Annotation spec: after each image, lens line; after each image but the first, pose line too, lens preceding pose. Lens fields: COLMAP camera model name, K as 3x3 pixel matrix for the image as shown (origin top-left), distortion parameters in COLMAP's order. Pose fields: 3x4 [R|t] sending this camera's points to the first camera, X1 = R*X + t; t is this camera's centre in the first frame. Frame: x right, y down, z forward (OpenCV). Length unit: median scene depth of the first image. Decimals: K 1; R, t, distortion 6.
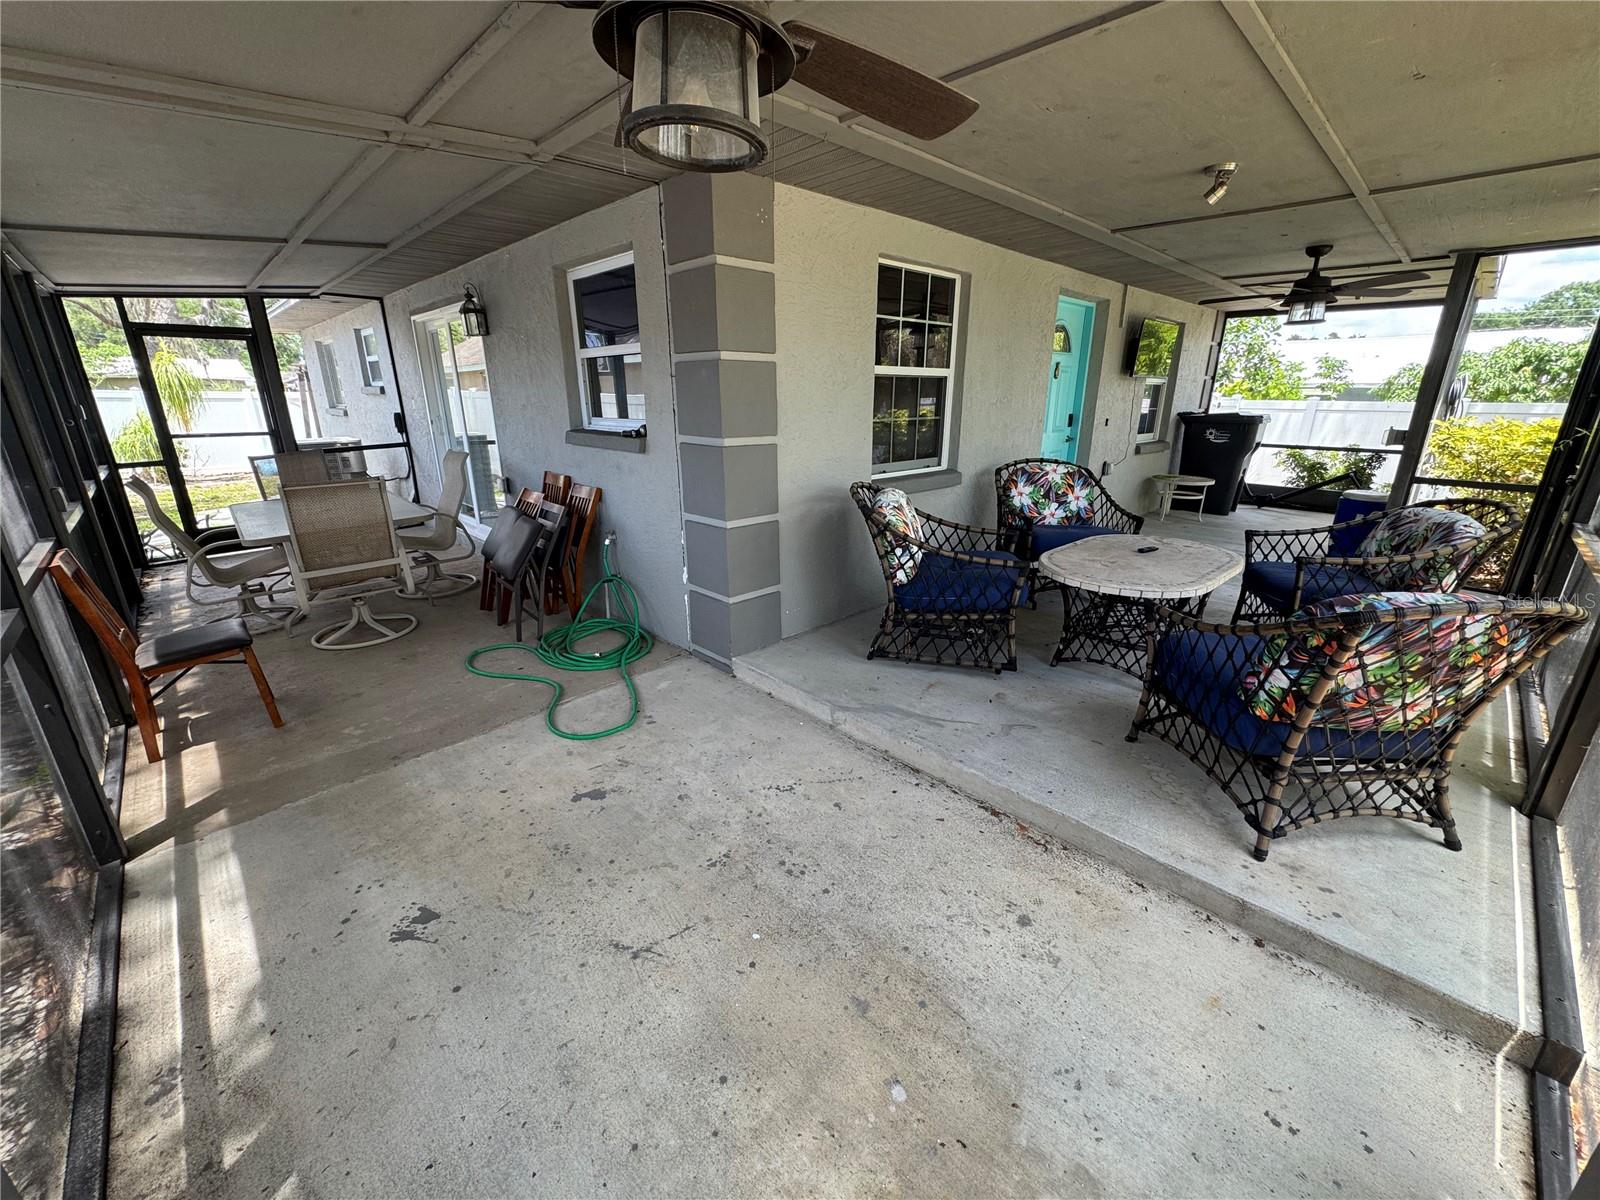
lens RADIAL K [[637.4, 0, 800.7], [0, 637.4, 598.7], [0, 0, 1]] dist [-0.002738, 0.000345]
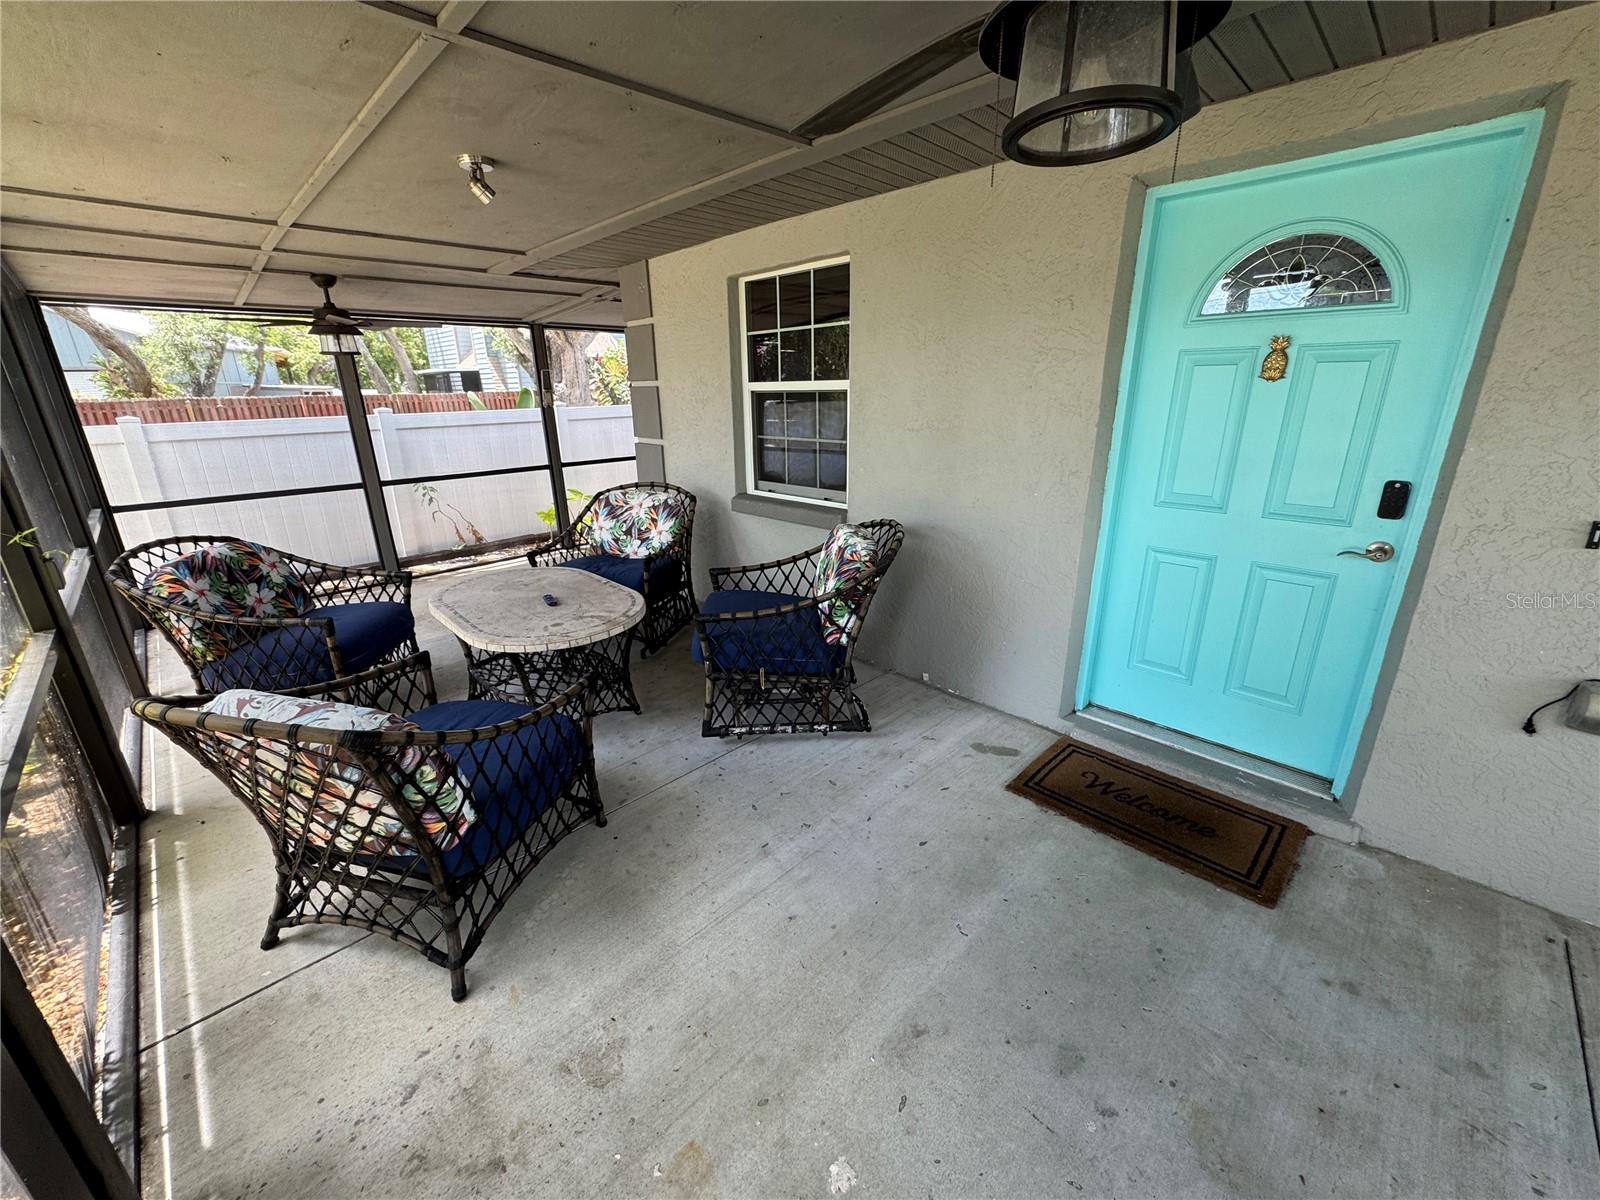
lens RADIAL K [[637.4, 0, 800.7], [0, 637.4, 598.7], [0, 0, 1]] dist [-0.002738, 0.000345]
pose [[0.010178, 0.316411, -0.948568, 1.189837], [-0.295938, 0.907074, 0.299394, -0.382165], [0.955153, 0.277670, 0.102871, 1.070292]]
